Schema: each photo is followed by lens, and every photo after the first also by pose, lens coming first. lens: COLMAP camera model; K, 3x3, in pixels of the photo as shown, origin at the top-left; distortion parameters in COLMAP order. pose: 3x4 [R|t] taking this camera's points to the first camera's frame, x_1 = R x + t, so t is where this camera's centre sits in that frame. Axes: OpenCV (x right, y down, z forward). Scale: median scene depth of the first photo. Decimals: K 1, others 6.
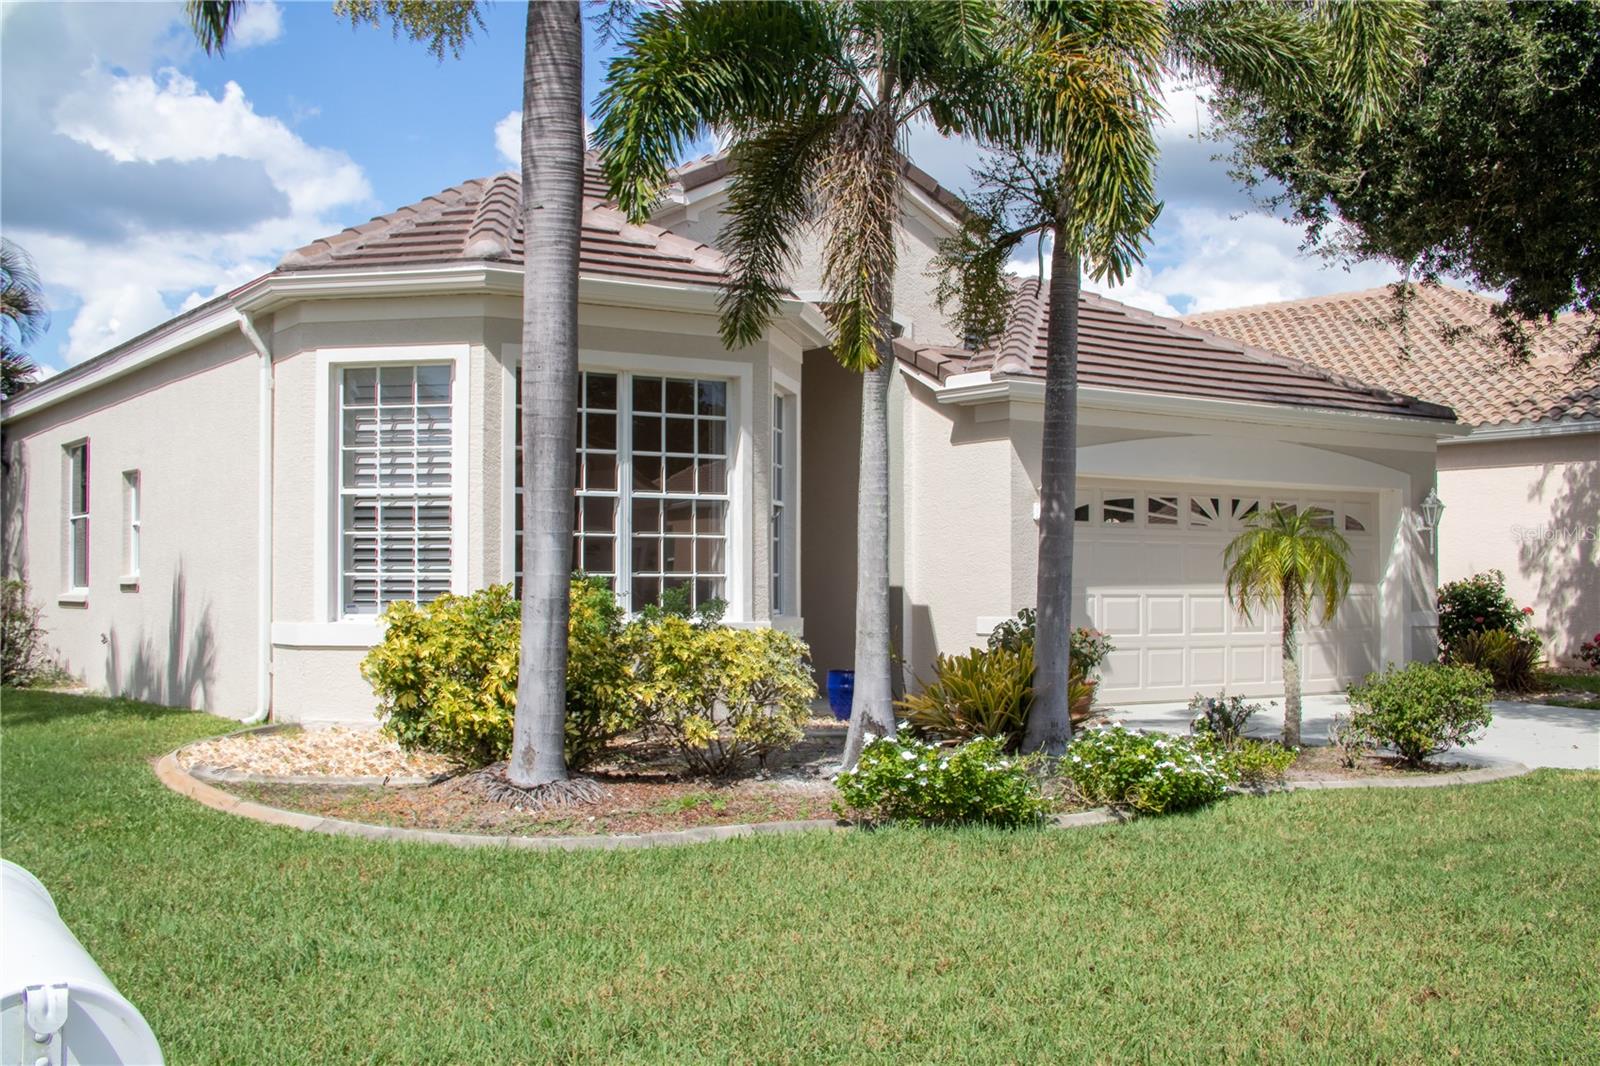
lens RADIAL K [[1679.7, 0, 800.0], [0, 1679.7, 533.0], [0, 0, 1]] dist [0.001240, -0.000198]
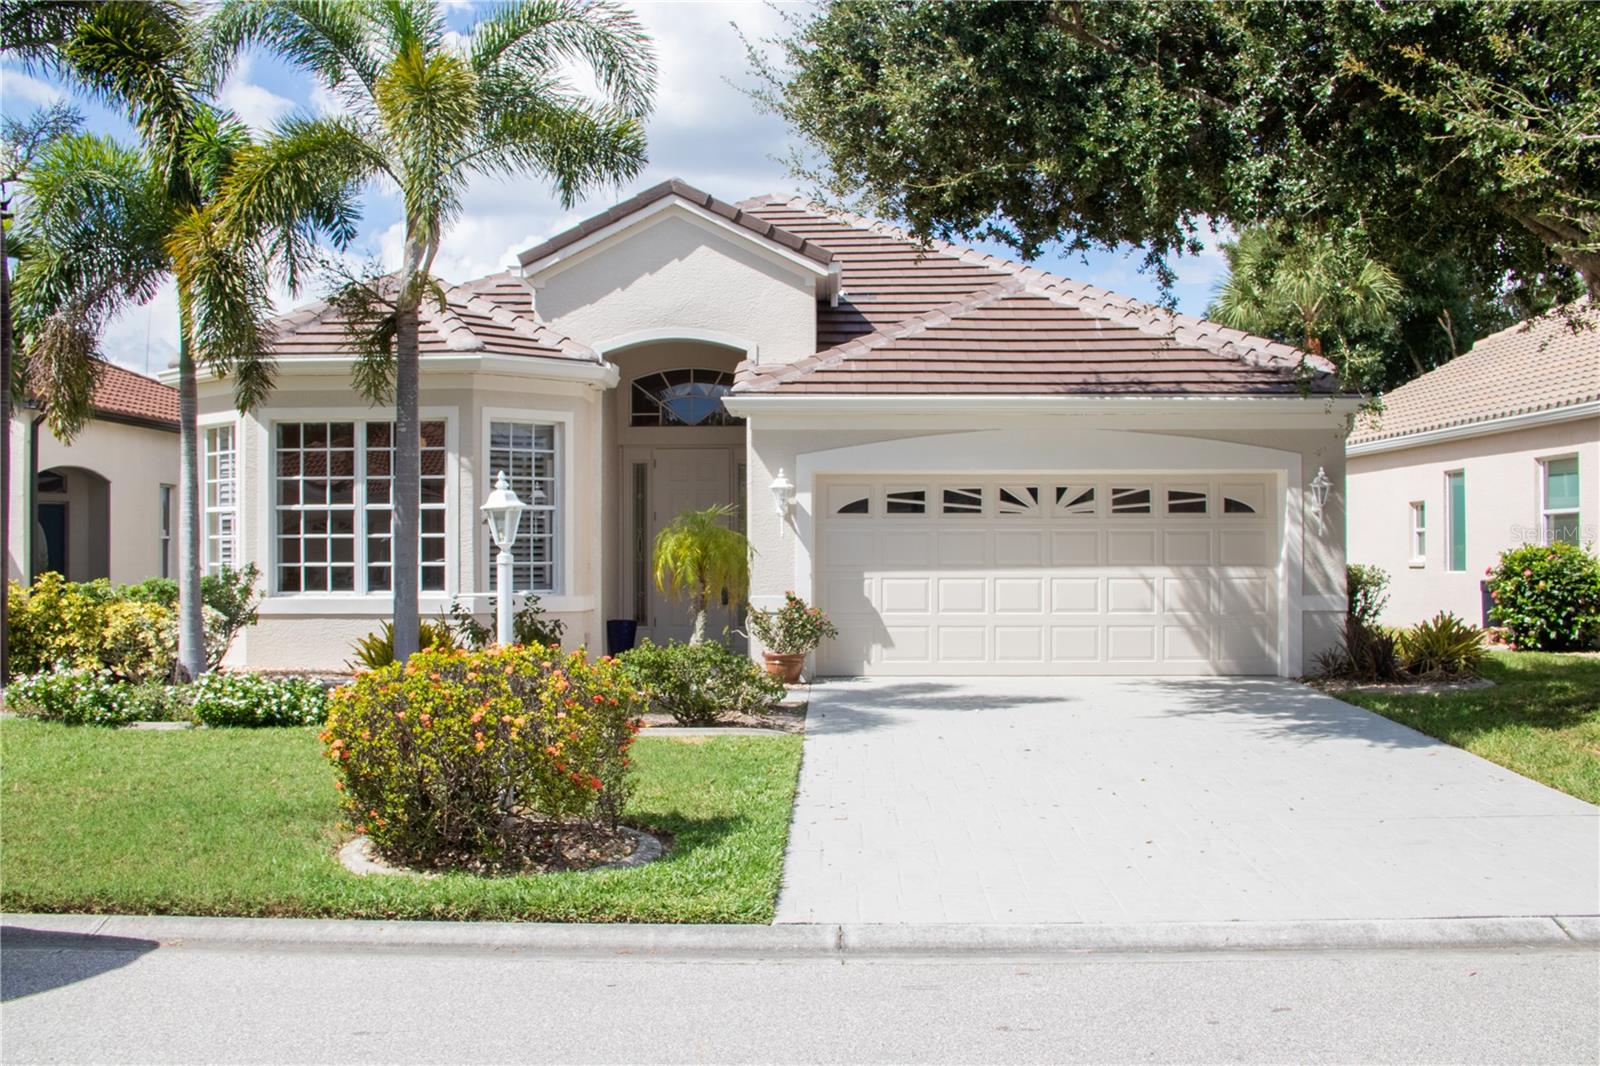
lens RADIAL K [[1679.7, 0, 800.0], [0, 1679.7, 533.0], [0, 0, 1]] dist [0.001240, -0.000198]
pose [[0.810469, -0.016216, -0.585557, 0.781143], [0.021515, 0.999766, 0.002092, 0.002909], [0.585387, -0.014293, 0.810628, 0.054149]]
